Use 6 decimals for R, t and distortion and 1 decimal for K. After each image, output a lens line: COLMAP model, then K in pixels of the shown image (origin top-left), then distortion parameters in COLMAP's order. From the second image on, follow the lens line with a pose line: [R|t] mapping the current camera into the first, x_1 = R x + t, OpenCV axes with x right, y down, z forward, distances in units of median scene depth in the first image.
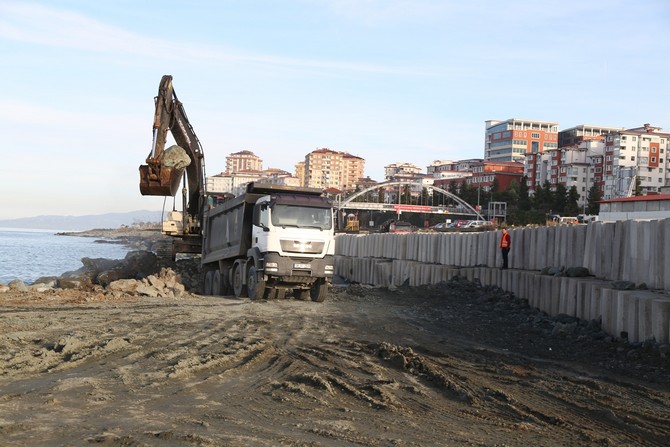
lens RADIAL K [[1026.5, 0, 335.0], [0, 1026.5, 223.5], [0, 0, 1]] dist [0.207268, 0.002041]
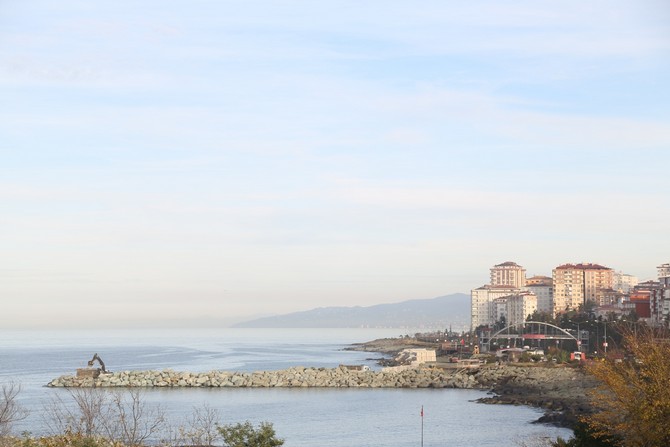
lens RADIAL K [[1592.5, 0, 335.0], [0, 1592.5, 223.5], [0, 0, 1]] dist [0.542447, 0.200552]
pose [[0.964332, -0.060811, -0.257615, 0.191818], [0.047496, 0.997209, -0.057603, -0.026490], [0.260399, 0.043313, 0.964529, -0.730623]]
